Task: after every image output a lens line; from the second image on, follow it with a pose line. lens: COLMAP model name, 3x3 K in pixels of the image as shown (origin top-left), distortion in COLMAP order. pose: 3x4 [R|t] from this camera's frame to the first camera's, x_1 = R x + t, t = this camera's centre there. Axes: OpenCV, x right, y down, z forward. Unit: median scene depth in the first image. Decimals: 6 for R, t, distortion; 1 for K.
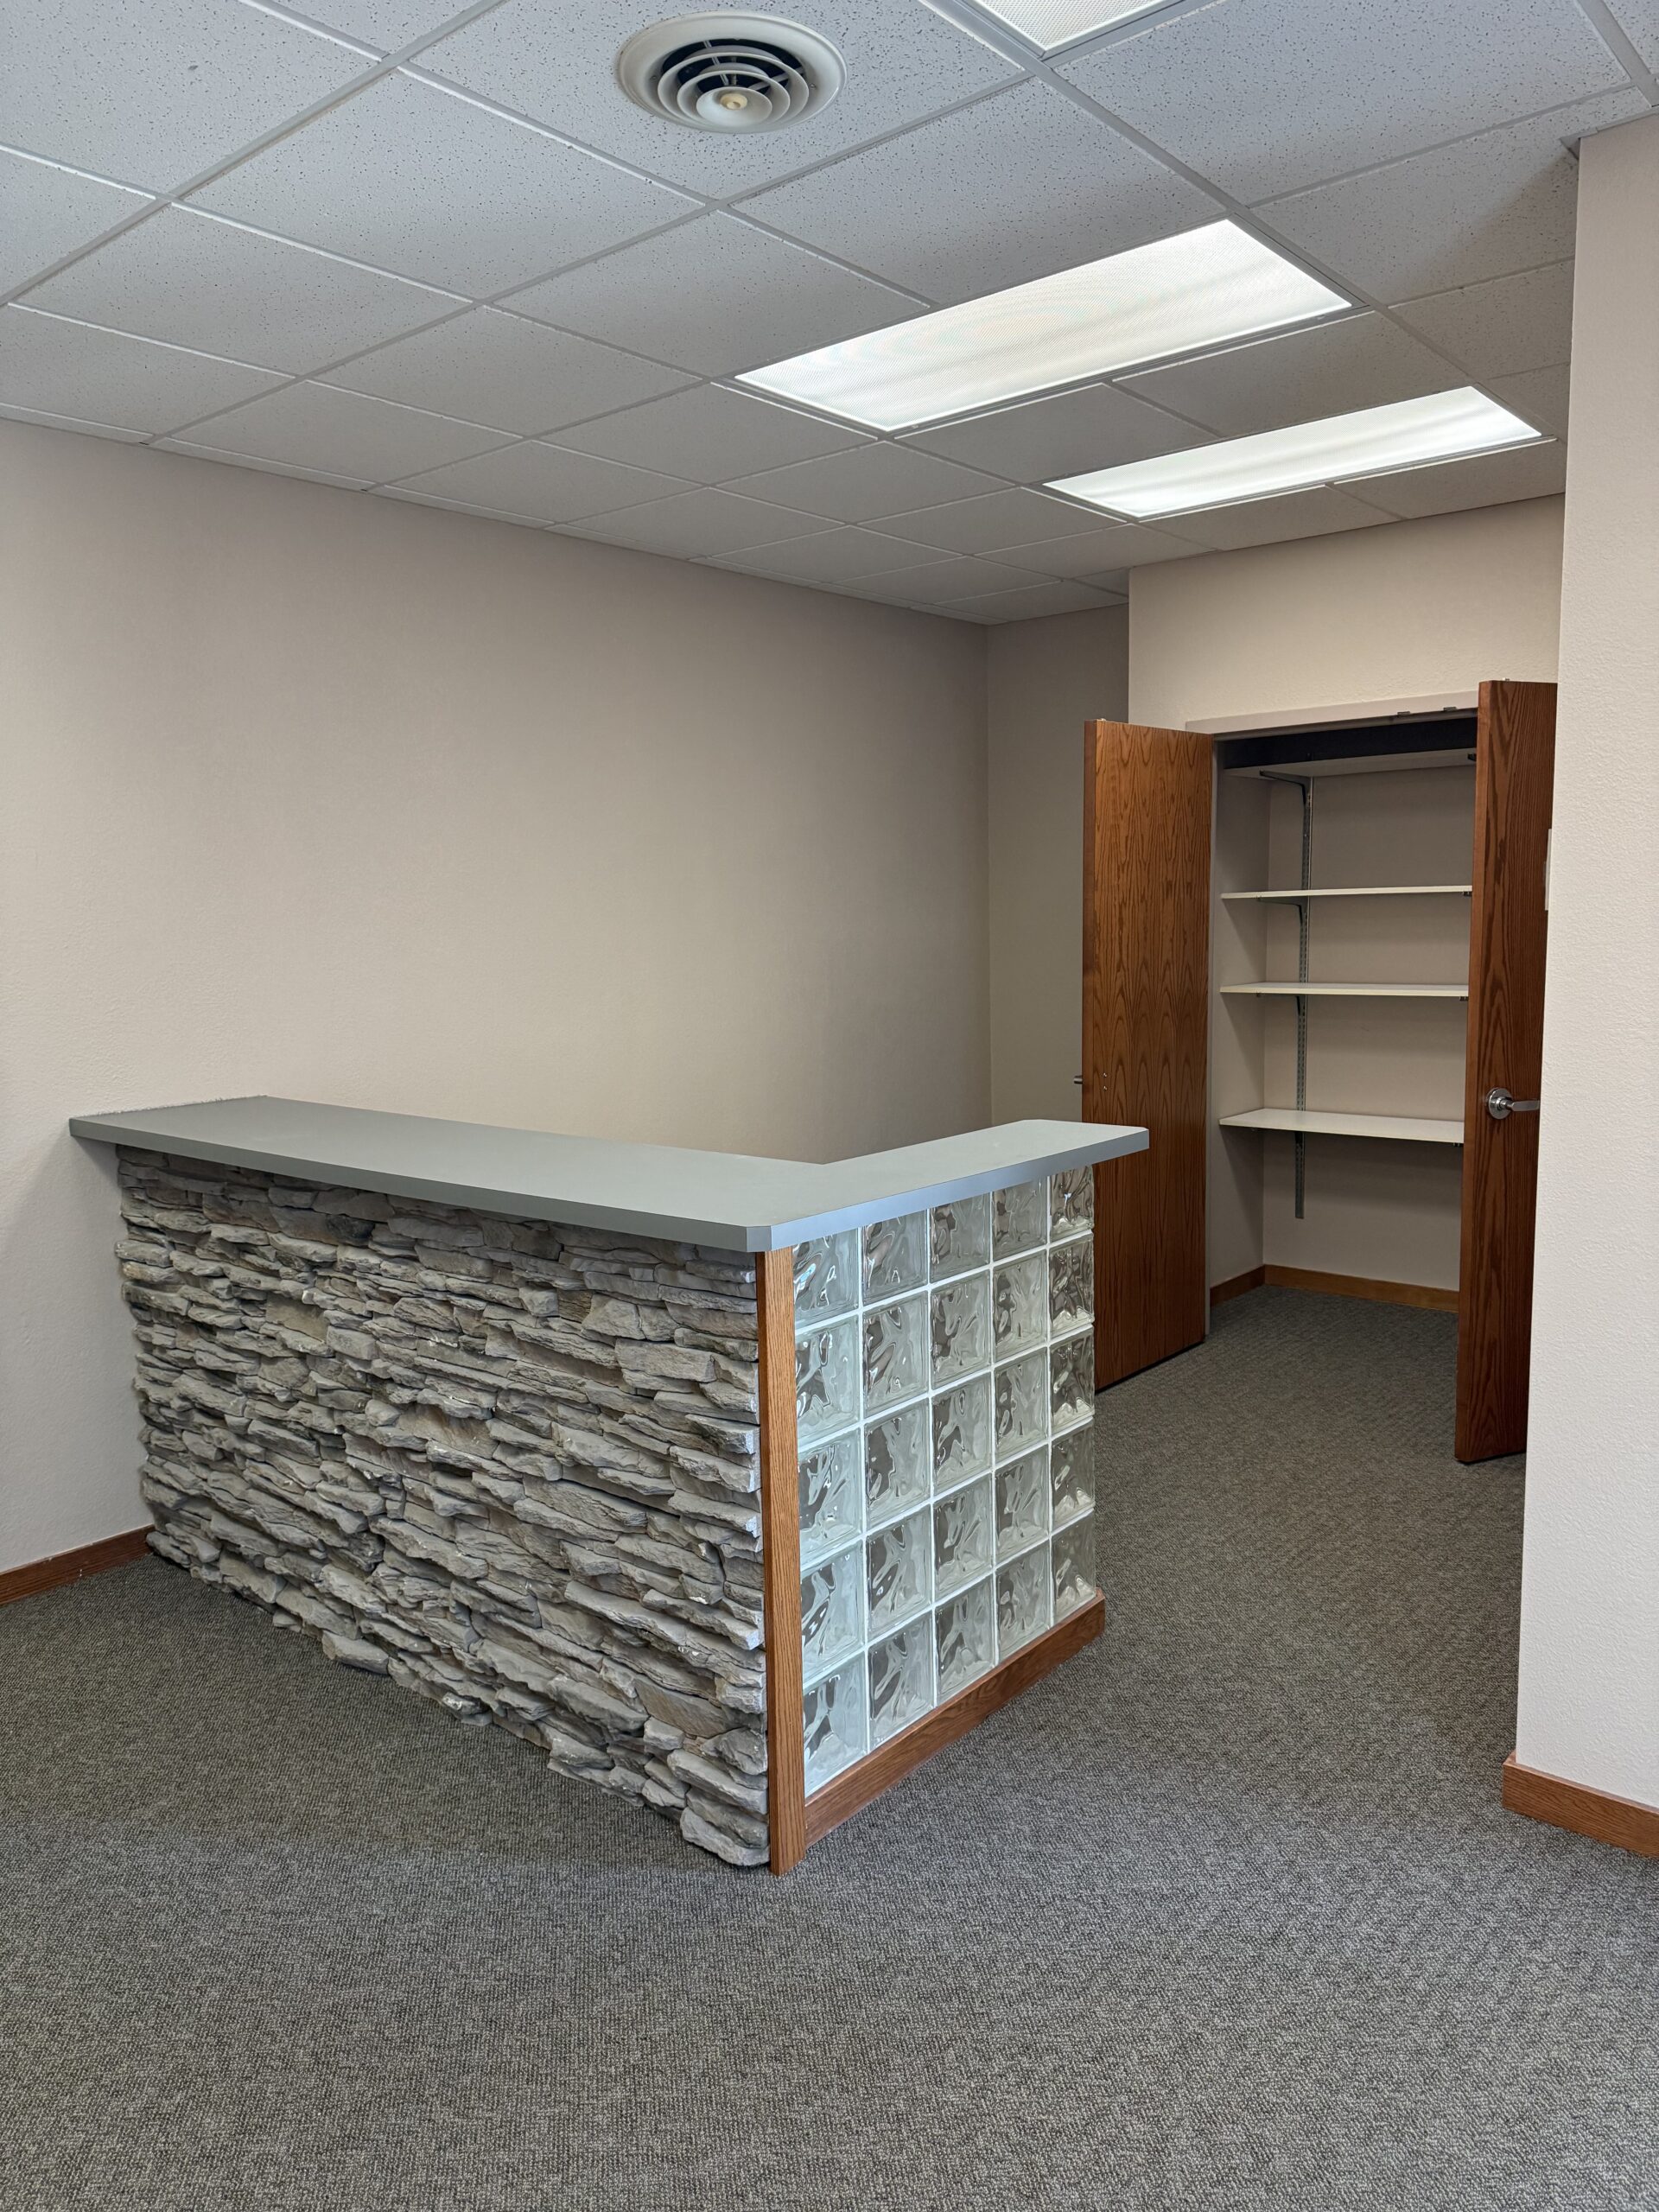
lens RADIAL K [[1560.4, 0, 827.5], [0, 1560.4, 1105.3], [0, 0, 1]] dist [0.001897, -0.012578]
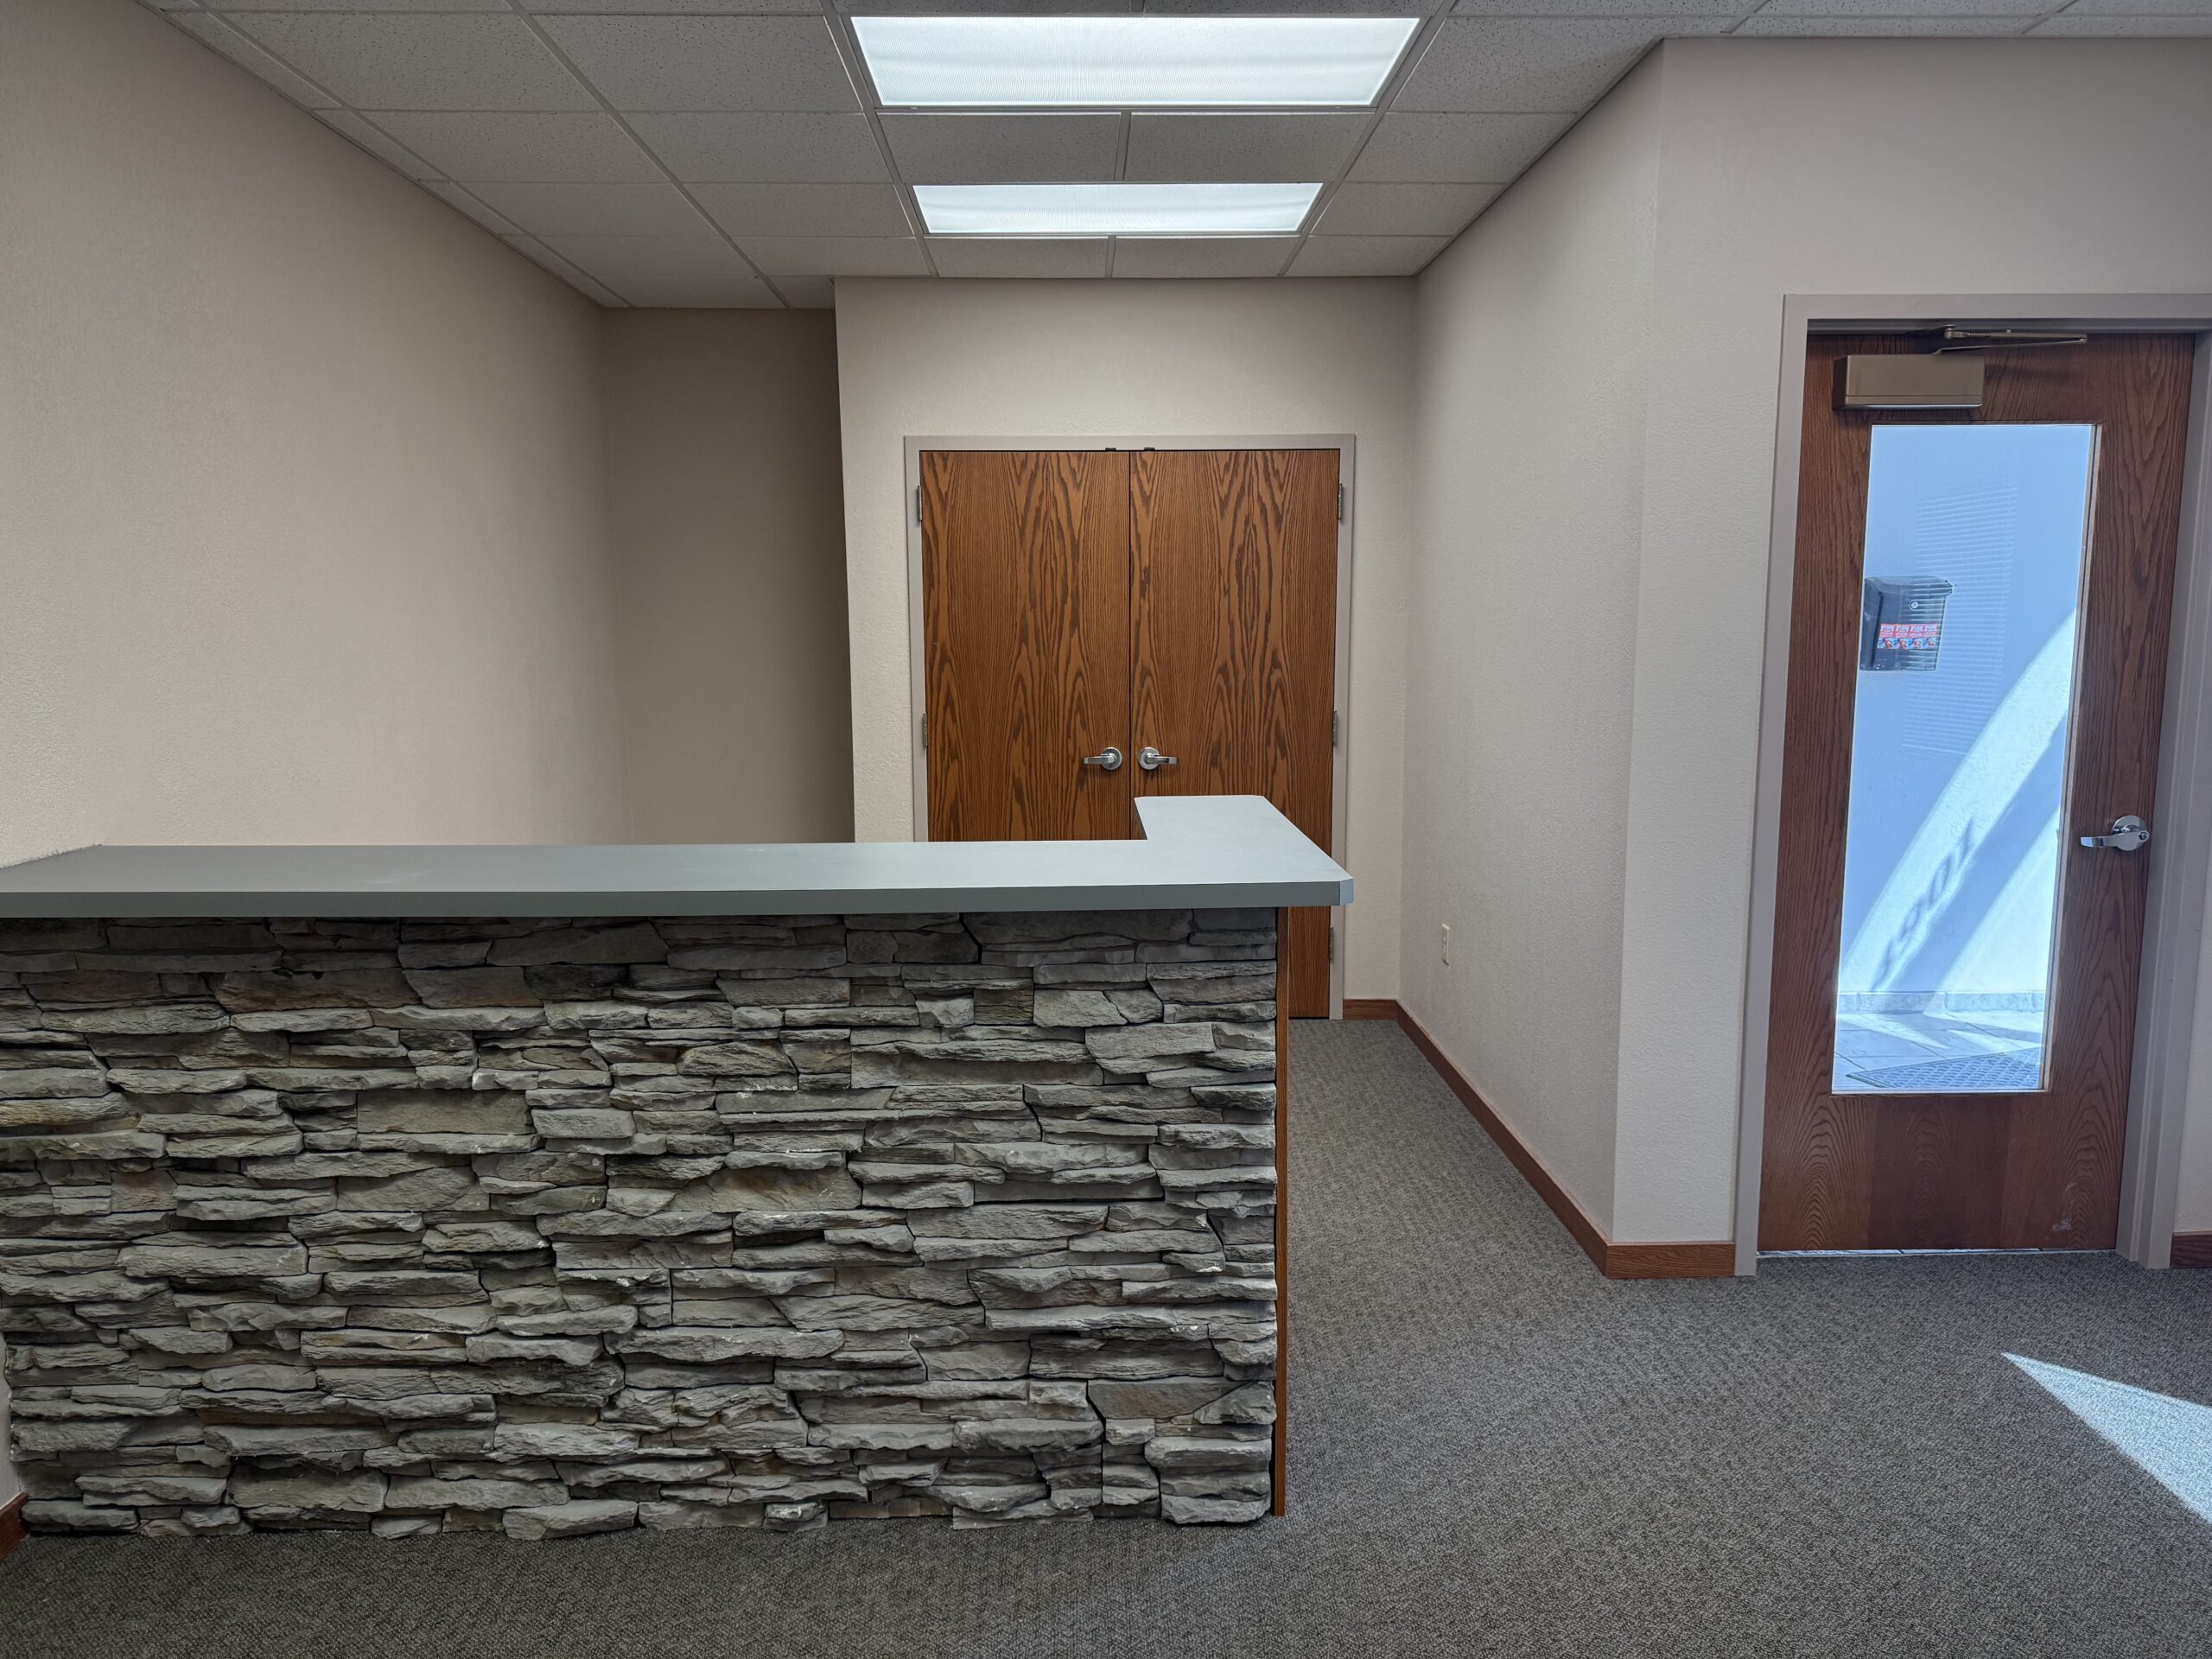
lens RADIAL K [[1560.4, 0, 1103.8], [0, 1560.4, 825.5], [0, 0, 1]] dist [0.001897, -0.012578]
pose [[0.748765, -0.069393, 0.659194, -0.658317], [0.074136, 0.997032, 0.020747, 0.005647], [-0.658677, 0.033336, 0.751687, 0.241257]]
